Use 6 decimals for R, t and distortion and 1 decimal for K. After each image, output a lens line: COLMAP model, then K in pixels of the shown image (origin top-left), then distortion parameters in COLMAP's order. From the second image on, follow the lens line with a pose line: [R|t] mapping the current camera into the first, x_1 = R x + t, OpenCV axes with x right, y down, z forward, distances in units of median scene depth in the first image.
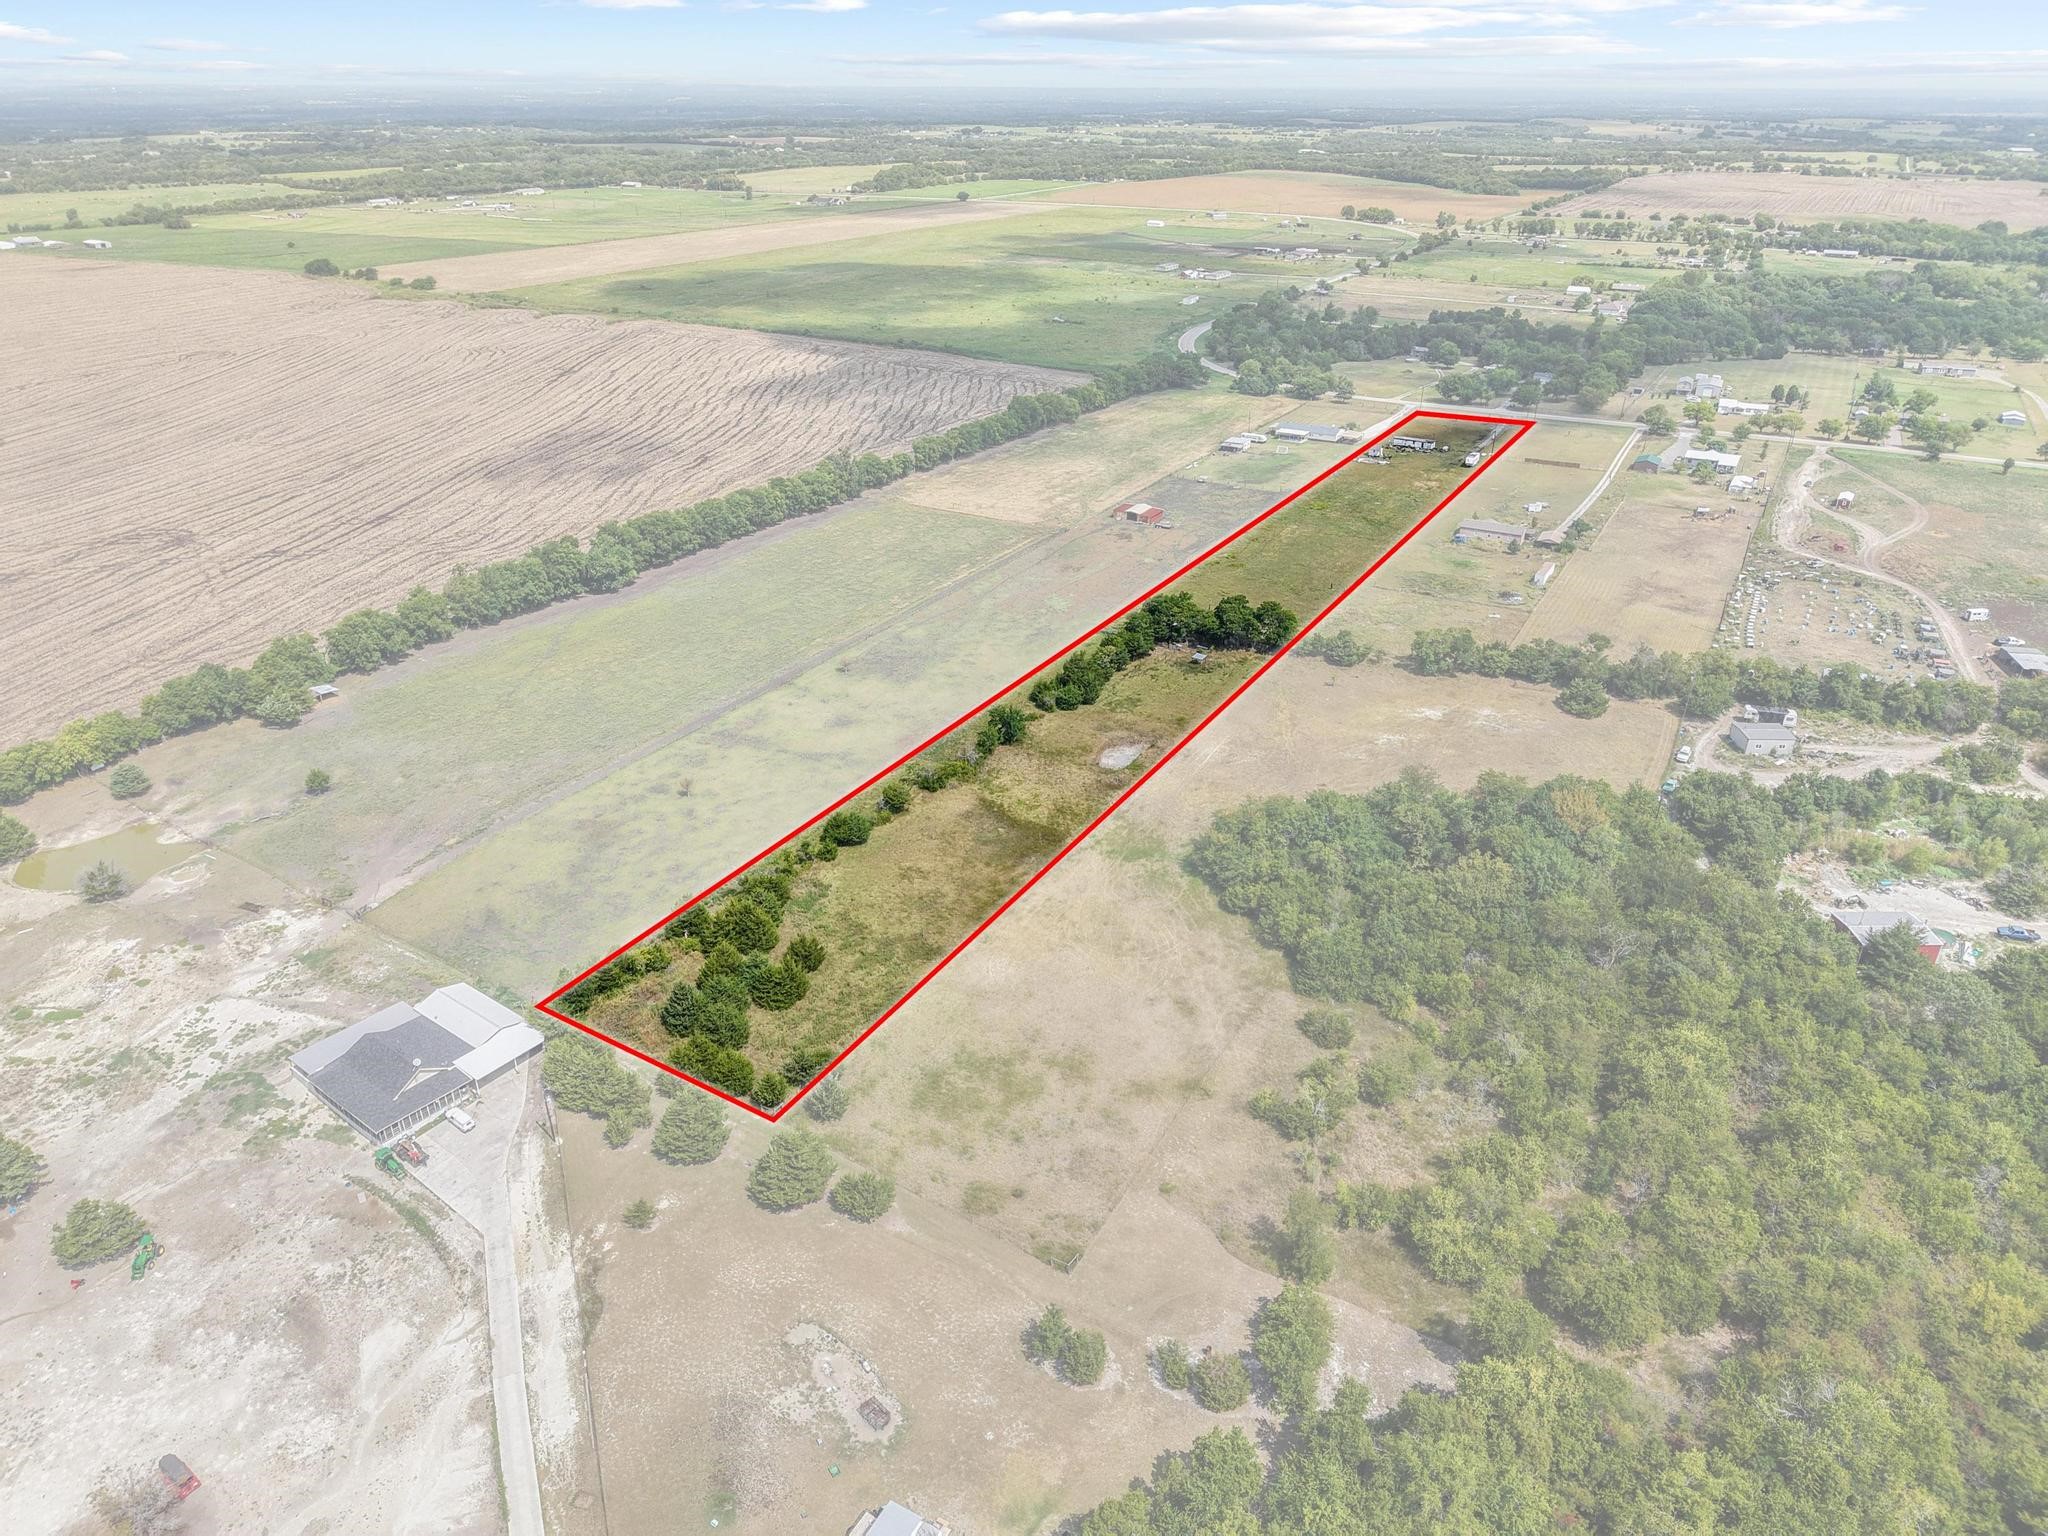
lens RADIAL K [[1373.1, 0, 1027.2], [0, 1373.1, 781.4], [0, 0, 1]] dist [0.016825, -0.015589]
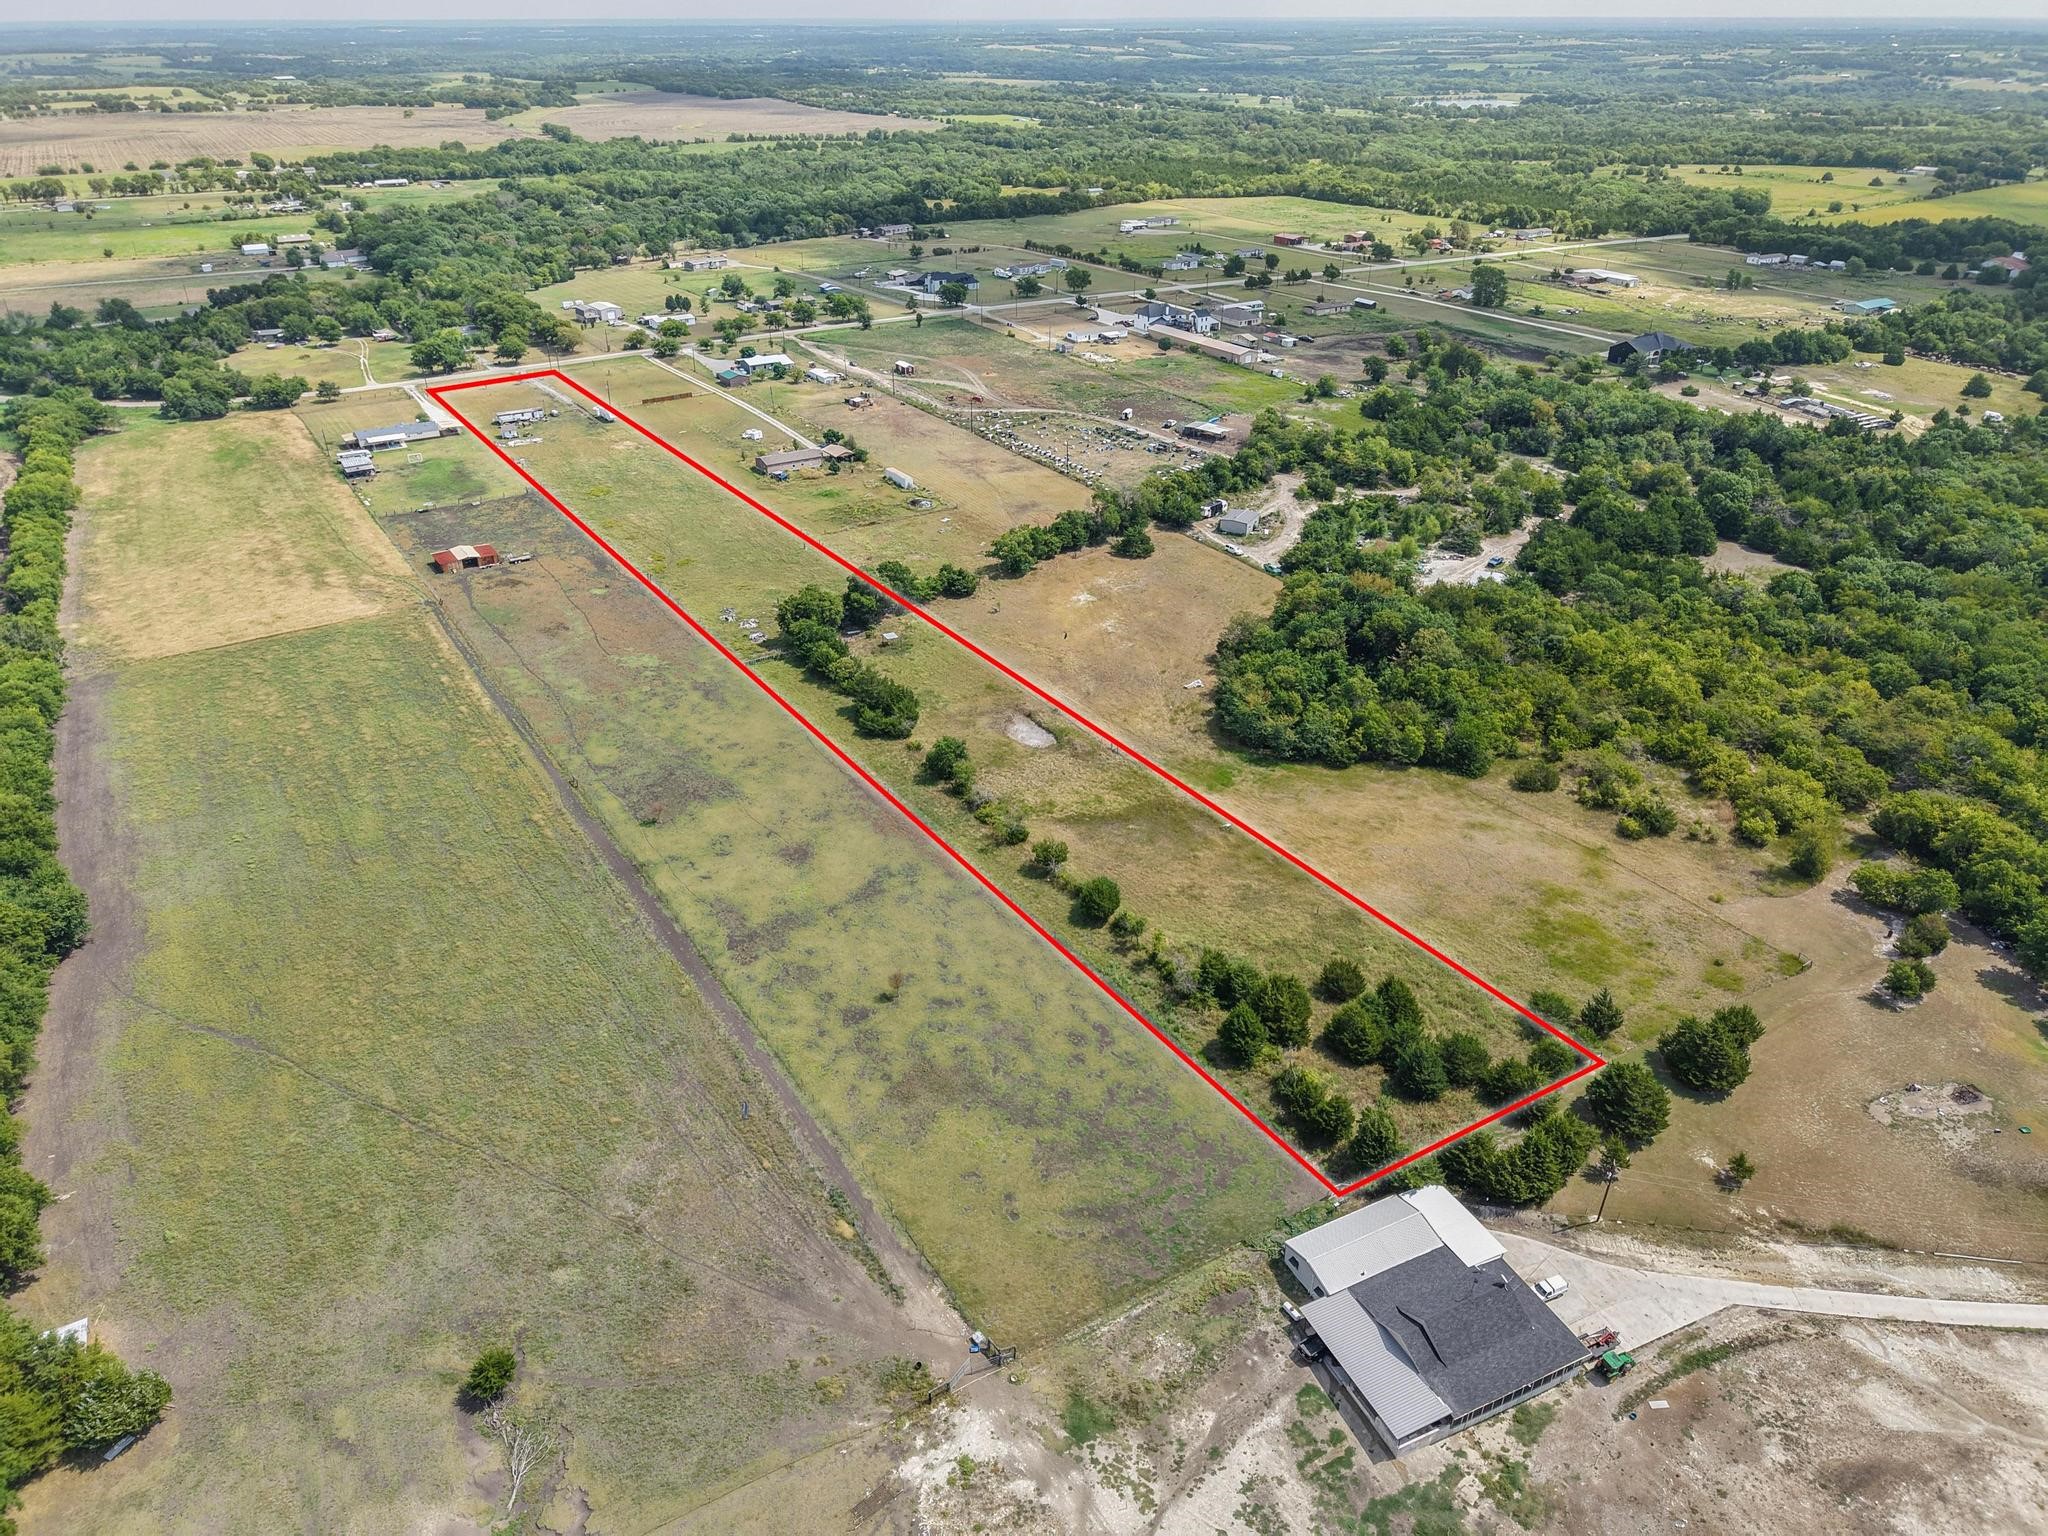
lens RADIAL K [[1373.1, 0, 1025.3], [0, 1373.1, 770.9], [0, 0, 1]] dist [0.016825, -0.015589]
pose [[0.455473, -0.434115, 0.777231, -0.646800], [0.408010, 0.877752, 0.251158, -0.222685], [-0.791247, 0.202722, 0.576916, 0.429490]]
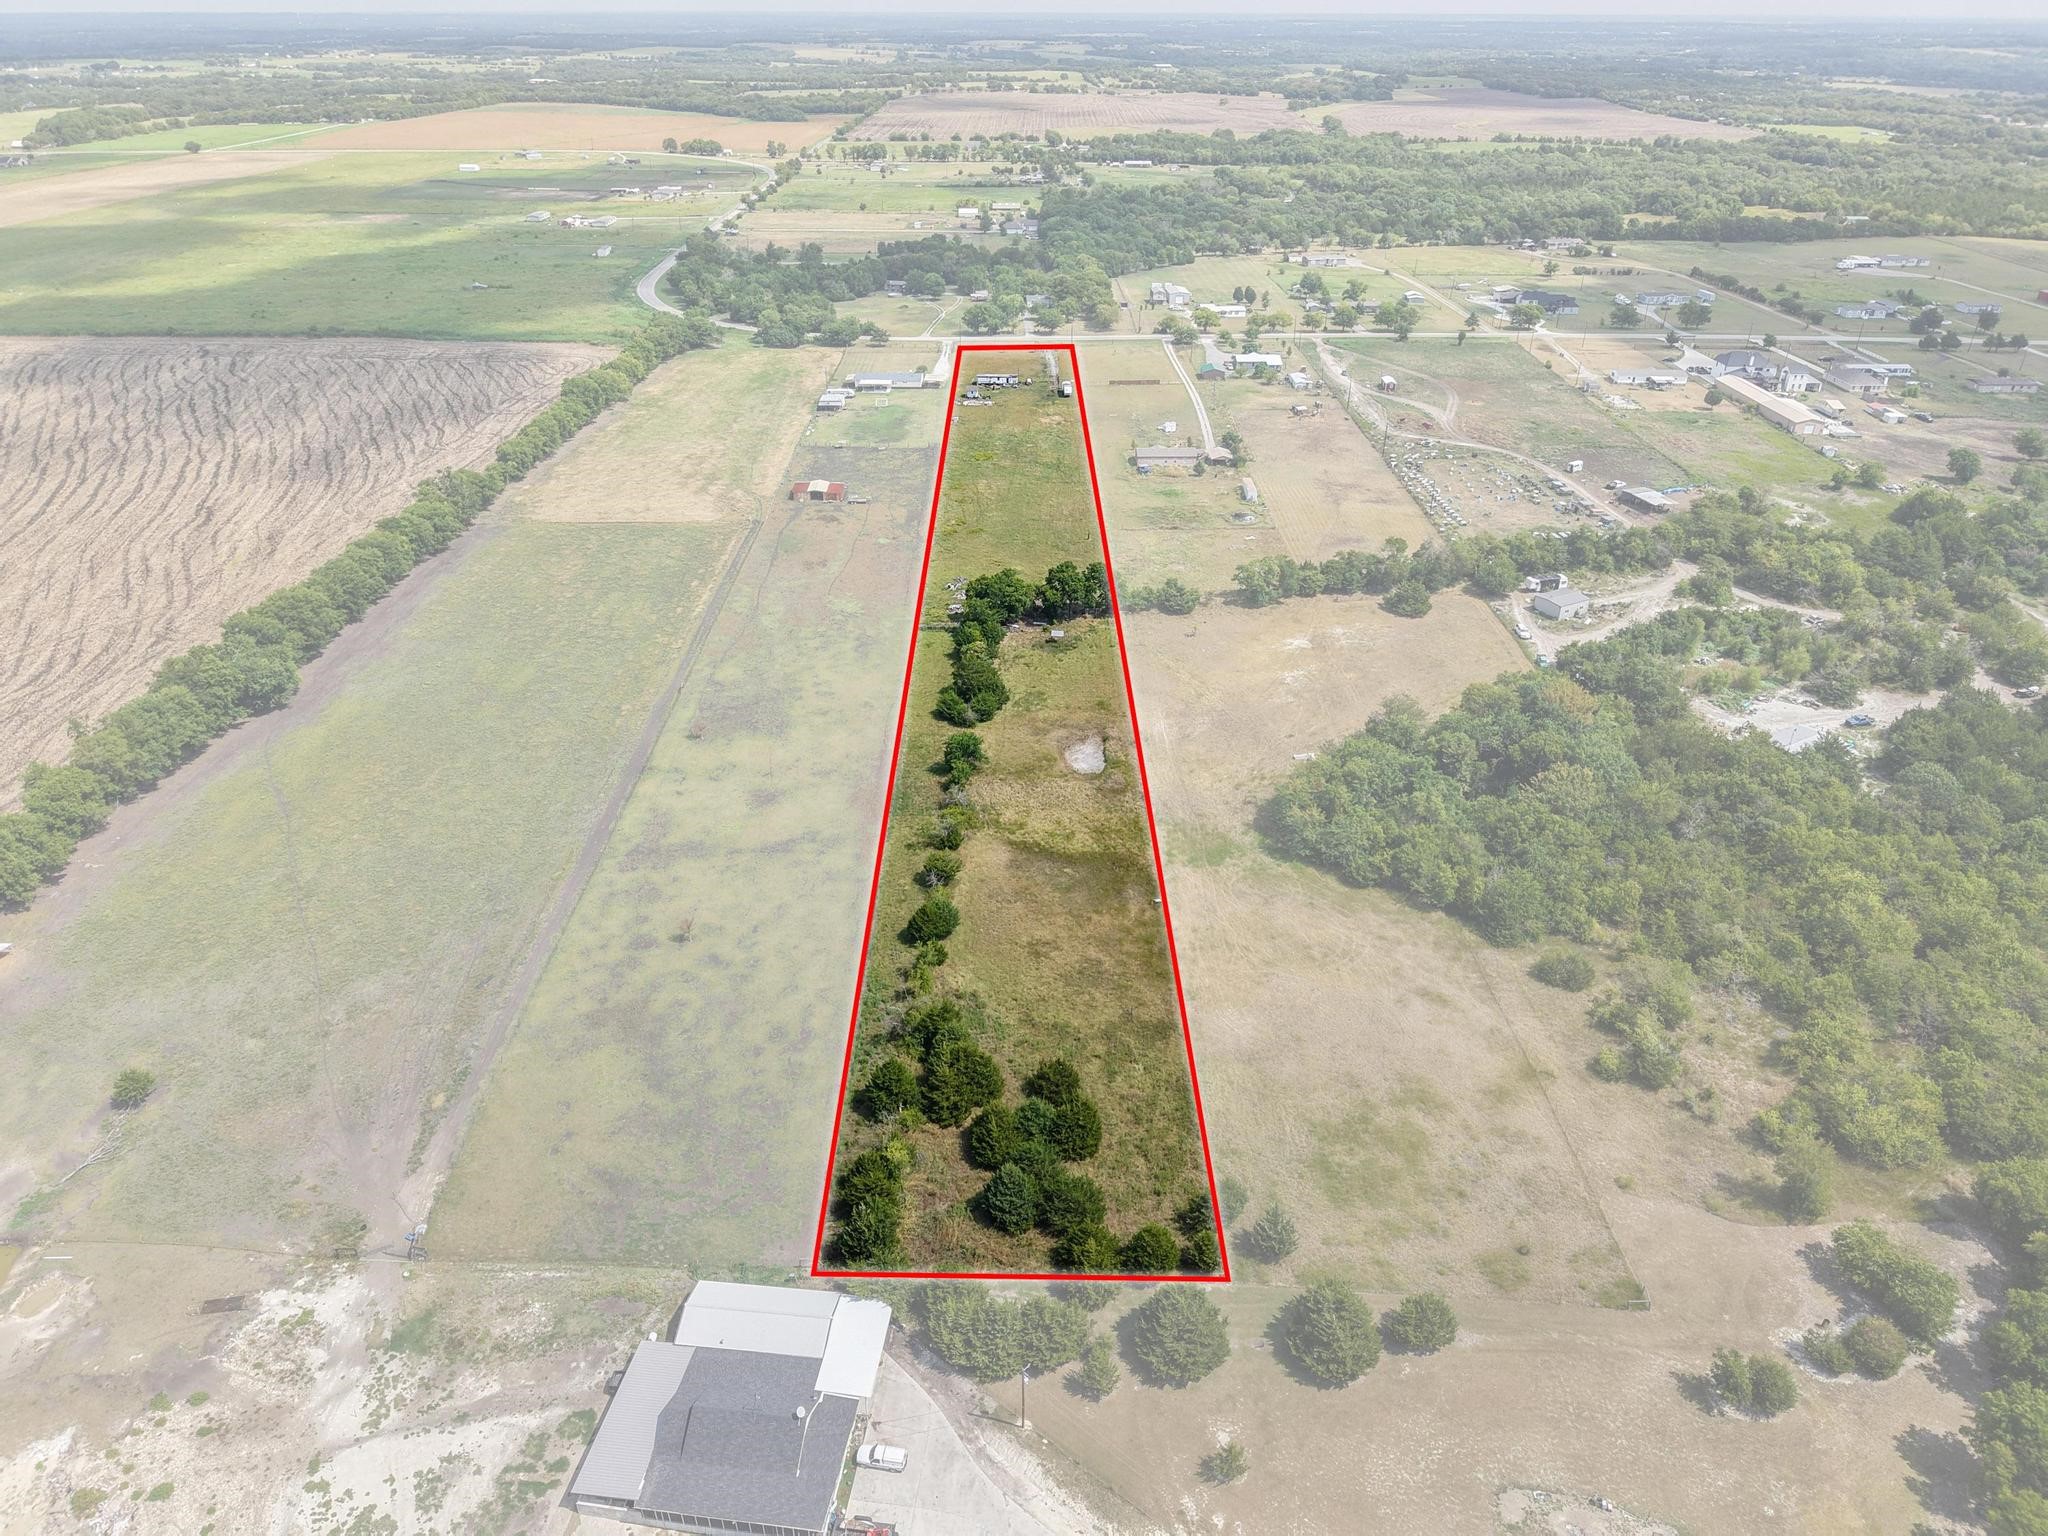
lens RADIAL K [[1373.1, 0, 1029.1], [0, 1373.1, 773.4], [0, 0, 1]] dist [0.016825, -0.015589]
pose [[0.863348, -0.246996, 0.440026, -0.350712], [0.229935, 0.968785, 0.092658, -0.095677], [-0.449177, 0.021182, 0.893192, 0.184383]]
